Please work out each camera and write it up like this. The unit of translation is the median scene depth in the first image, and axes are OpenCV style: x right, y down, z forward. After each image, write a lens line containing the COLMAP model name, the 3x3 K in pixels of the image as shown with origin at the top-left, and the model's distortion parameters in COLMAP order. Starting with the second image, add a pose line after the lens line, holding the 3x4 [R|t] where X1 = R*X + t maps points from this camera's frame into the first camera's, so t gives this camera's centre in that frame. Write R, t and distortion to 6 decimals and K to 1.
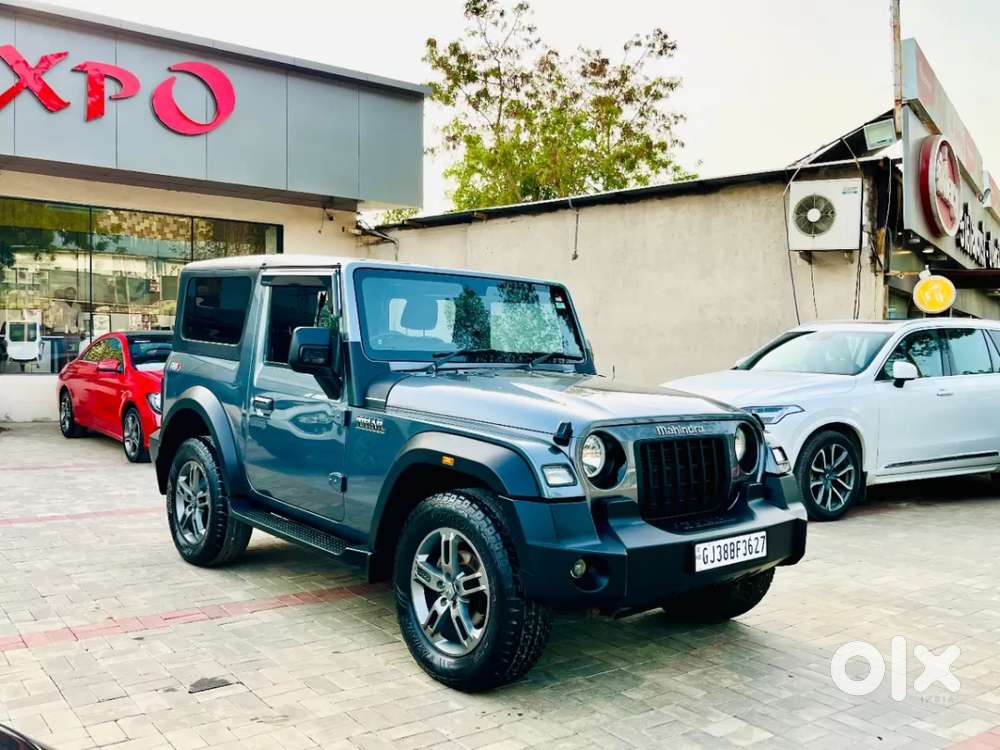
lens RADIAL K [[898.9, 0, 508.6], [0, 898.9, 371.5], [0, 0, 1]] dist [0.003714, 0.000742]
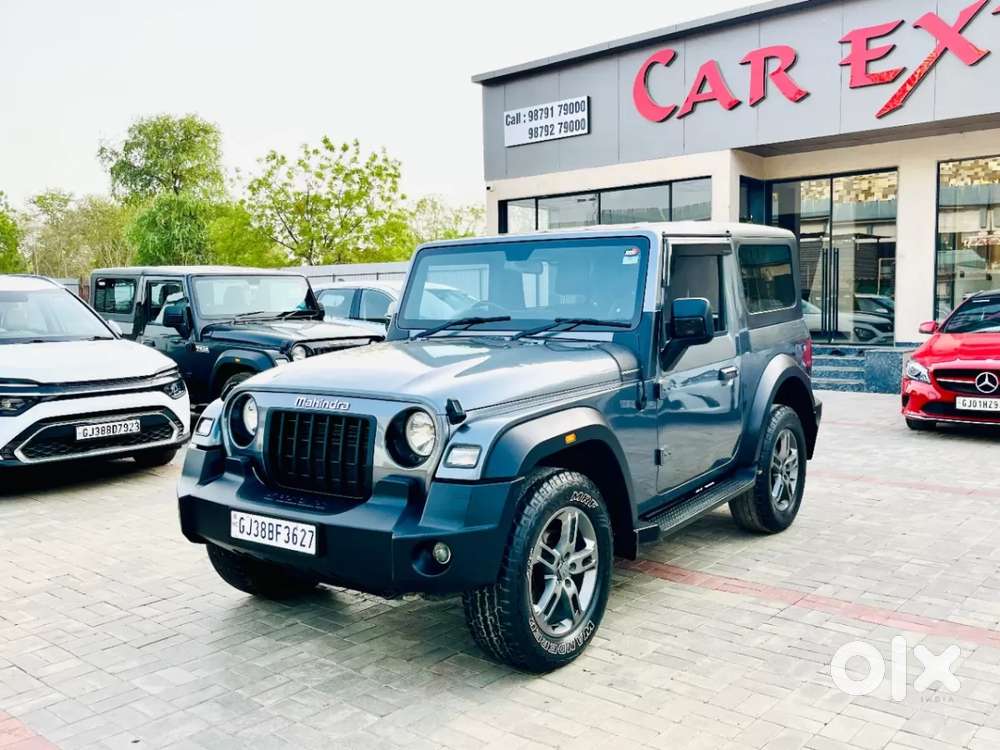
lens RADIAL K [[907.2, 0, 506.0], [0, 907.2, 374.4], [0, 0, 1]] dist [0.013407, 0.004743]
pose [[0.227654, 0.045488, -0.972679, 0.453353], [-0.000156, 0.998910, 0.046678, -0.004077], [0.973742, -0.010475, 0.227412, 0.378142]]
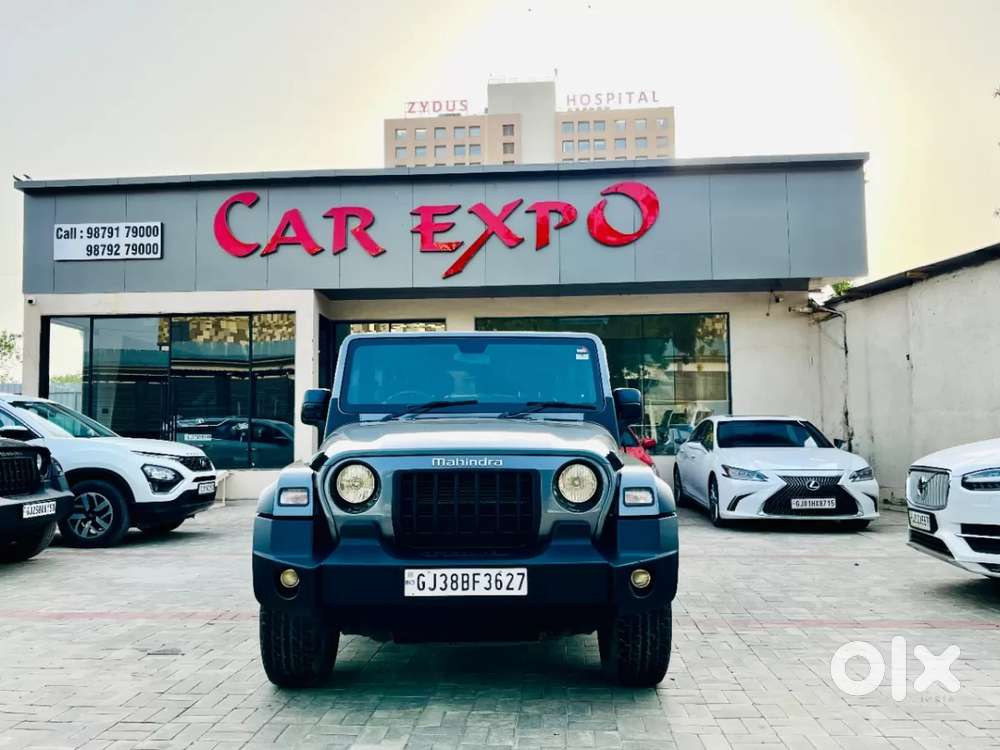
lens RADIAL K [[869.7, 0, 500.0], [0, 869.7, 375.0], [0, 0, 1]] dist [0.015324, -0.001906]
pose [[0.758747, -0.079720, -0.646489, 0.335743], [0.011645, 0.993984, -0.108903, 0.028950], [0.651281, 0.075101, 0.755111, 0.106953]]
